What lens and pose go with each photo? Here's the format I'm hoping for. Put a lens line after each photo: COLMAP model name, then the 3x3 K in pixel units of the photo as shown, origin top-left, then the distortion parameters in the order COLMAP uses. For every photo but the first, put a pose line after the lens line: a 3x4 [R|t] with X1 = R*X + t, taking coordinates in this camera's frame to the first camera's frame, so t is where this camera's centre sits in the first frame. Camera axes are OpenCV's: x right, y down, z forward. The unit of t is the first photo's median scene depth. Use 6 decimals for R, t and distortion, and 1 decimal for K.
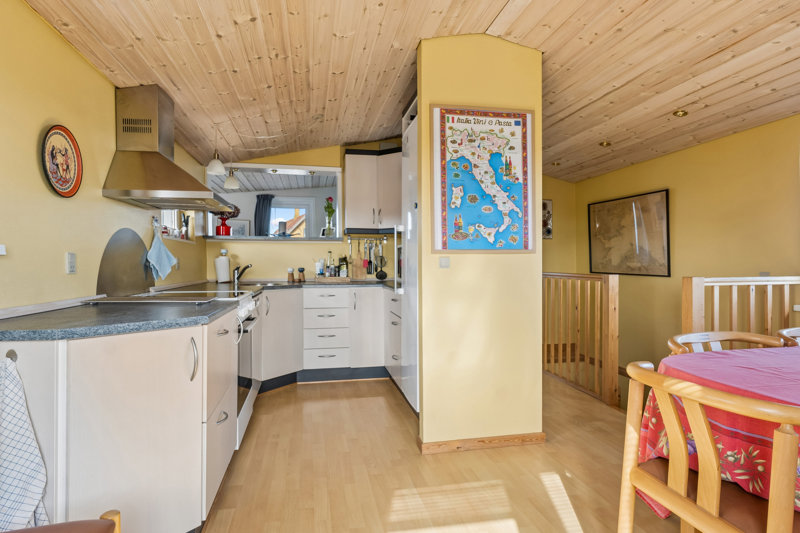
lens RADIAL K [[447.2, 0, 409.9], [0, 447.2, 267.2], [0, 0, 1]] dist [0.004394, 0.001053]
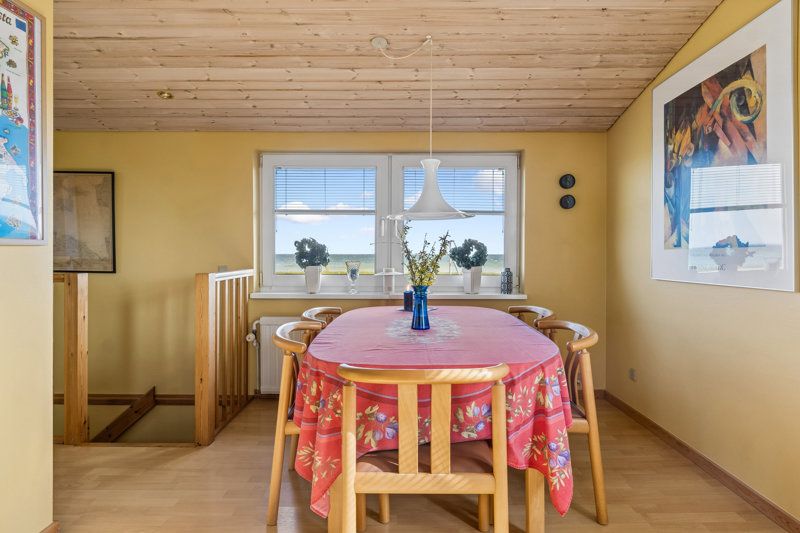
lens RADIAL K [[457.5, 0, 401.1], [0, 457.5, 259.6], [0, 0, 1]] dist [0.000974, -0.000055]
pose [[0.218760, -0.011015, 0.975716, -0.178922], [0.005091, 0.999936, 0.010147, -0.011129], [-0.975765, 0.002748, 0.218802, 0.275706]]
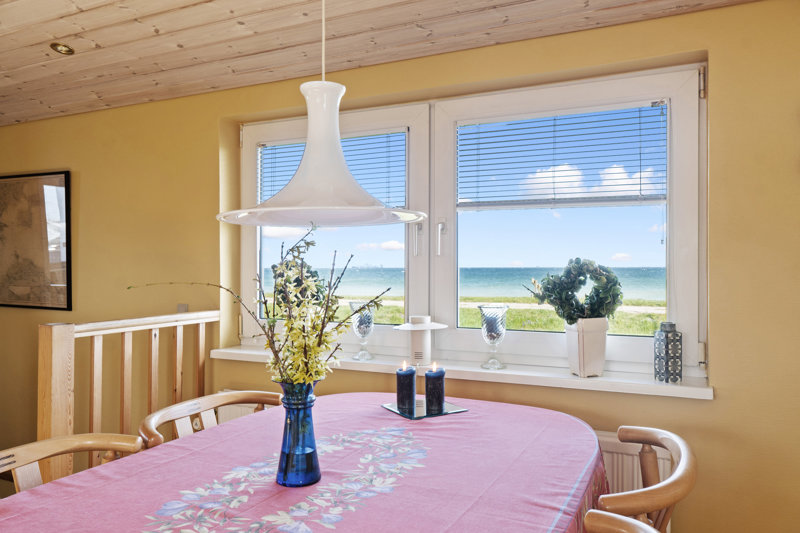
lens RADIAL K [[606.2, 0, 400.0], [0, 606.2, 266.5], [0, 0, 1]] dist [-0.003612, -0.000999]
pose [[0.624605, 0.003833, 0.780931, 0.211482], [0.004665, 0.999952, -0.008640, -0.032111], [-0.780927, 0.009040, 0.624557, 0.110496]]
